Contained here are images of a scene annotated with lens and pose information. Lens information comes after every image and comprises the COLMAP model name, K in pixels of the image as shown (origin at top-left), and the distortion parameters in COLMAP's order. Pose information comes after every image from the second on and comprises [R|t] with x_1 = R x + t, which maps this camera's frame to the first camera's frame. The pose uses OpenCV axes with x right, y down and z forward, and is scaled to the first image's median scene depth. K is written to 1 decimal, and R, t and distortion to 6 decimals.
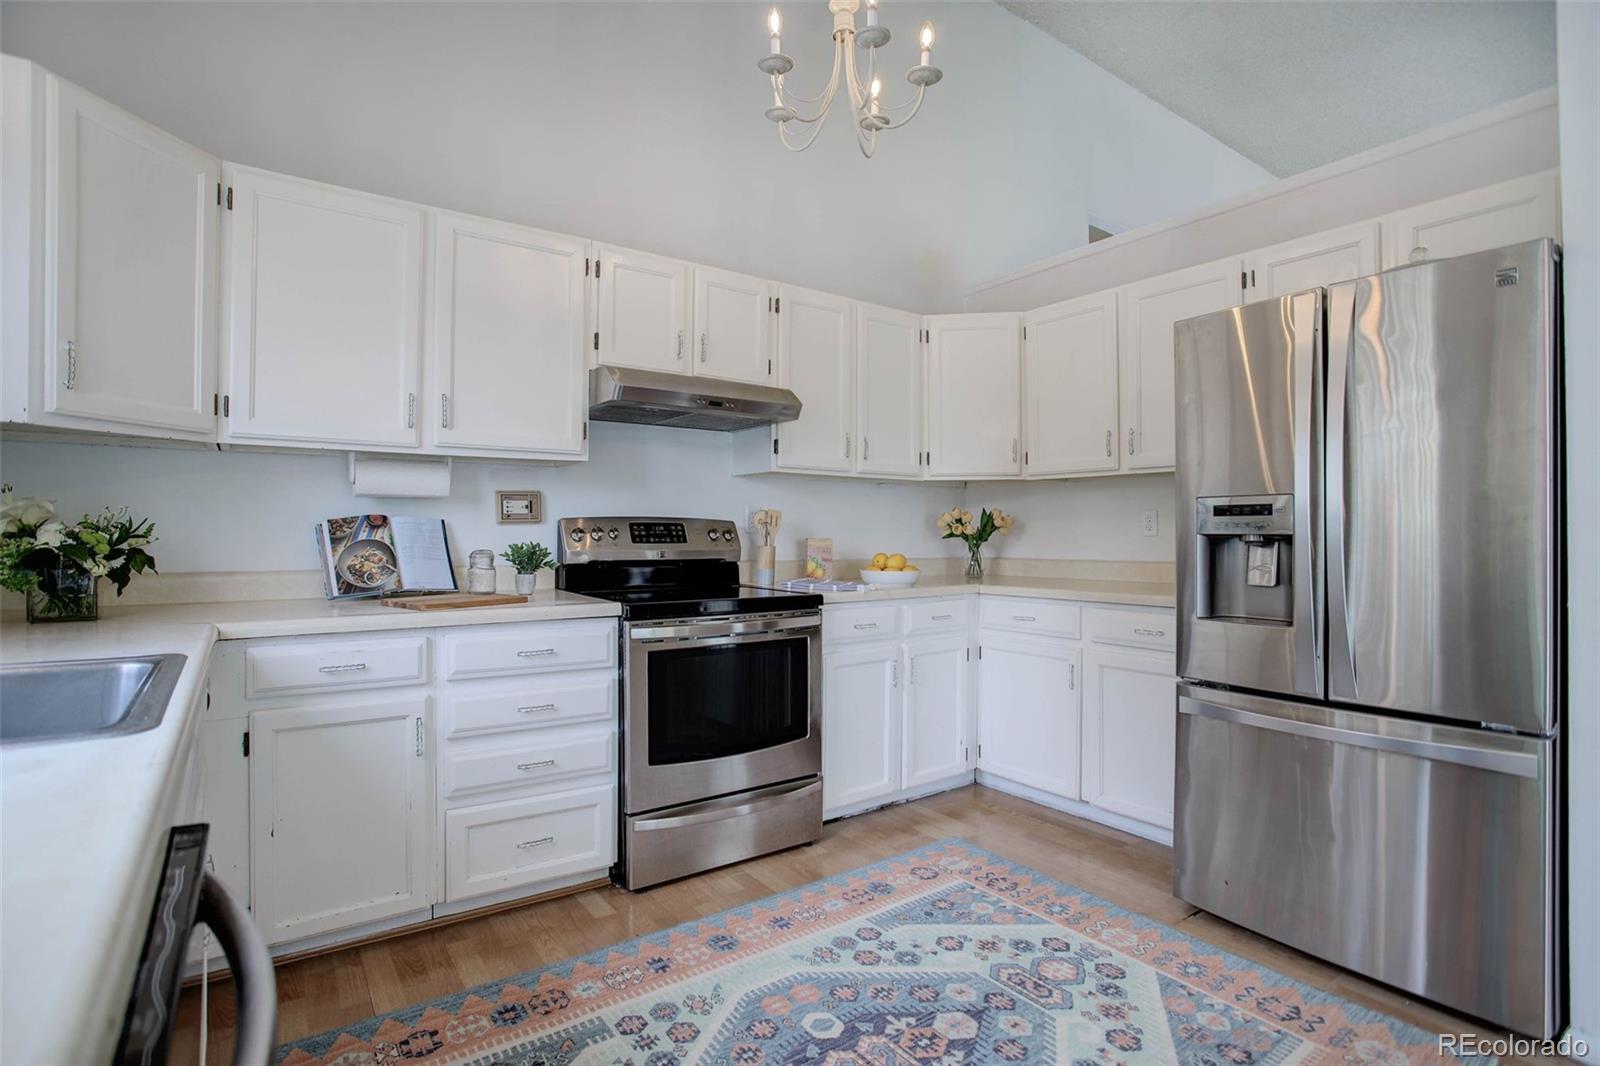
lens RADIAL K [[776.6, 0, 780.0], [0, 776.6, 535.2], [0, 0, 1]] dist [-0.071472, 0.030273]
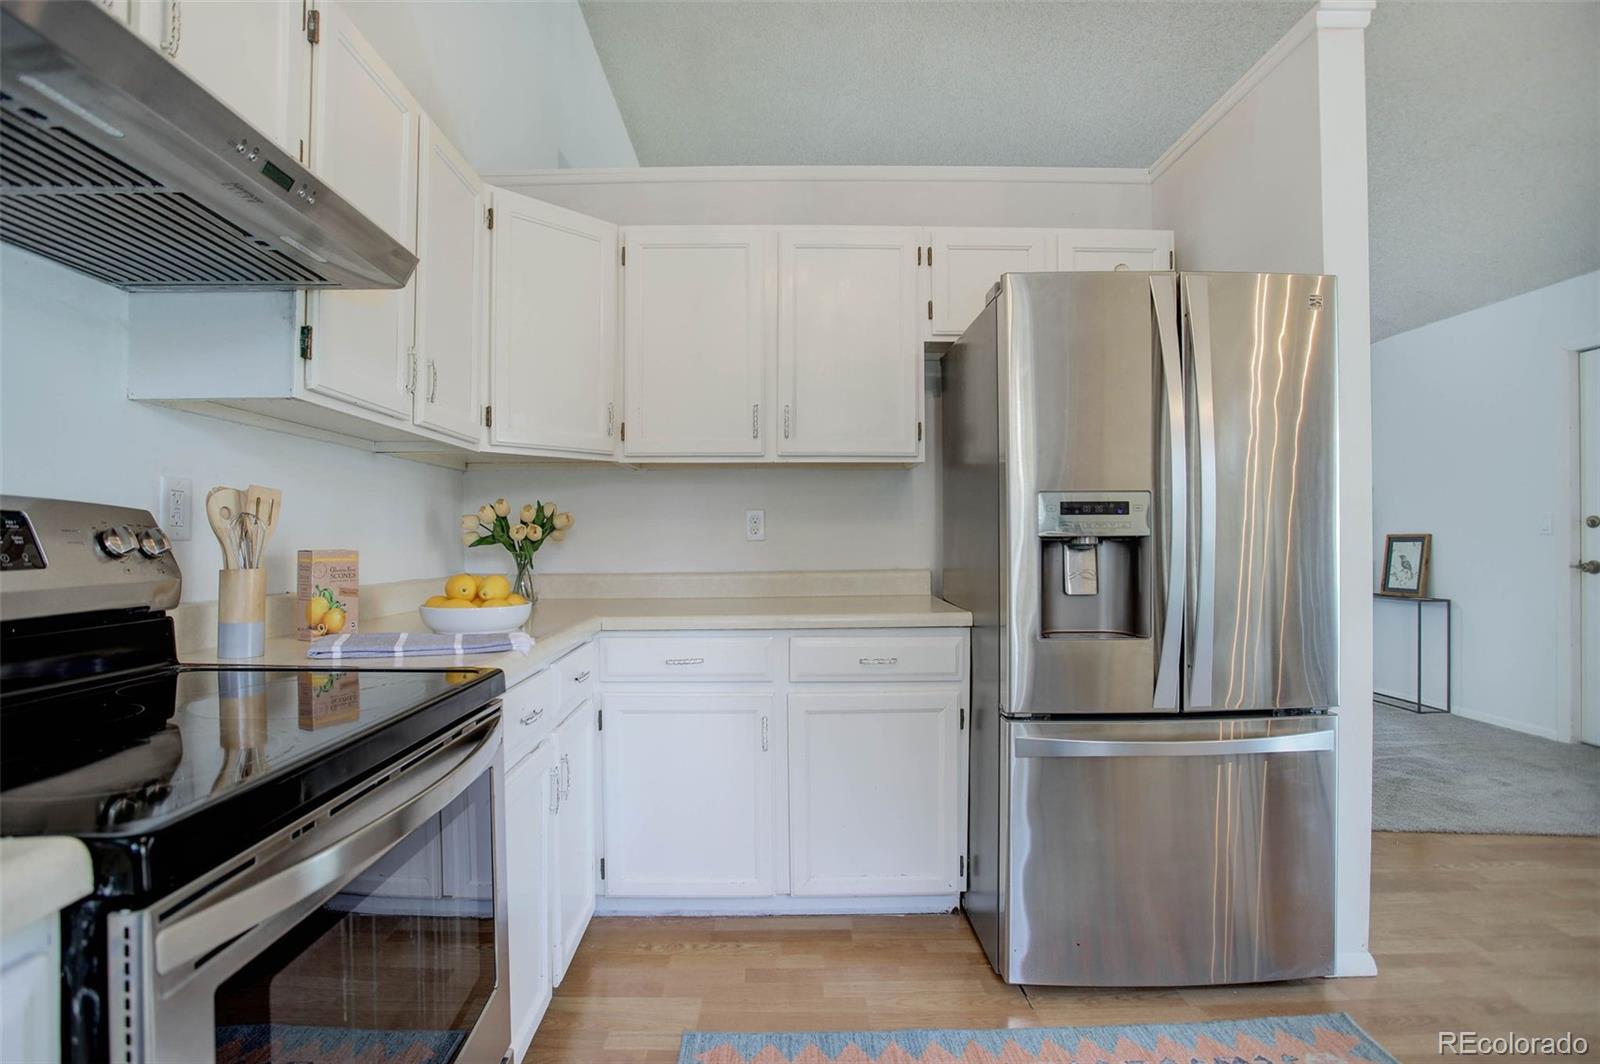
lens RADIAL K [[776.6, 0, 780.0], [0, 776.6, 534.2], [0, 0, 1]] dist [-0.071472, 0.030273]
pose [[0.562264, 0.000212, 0.826958, -0.208548], [0.007438, 0.999958, -0.005313, -0.000950], [-0.826924, 0.009138, 0.562239, 0.537040]]
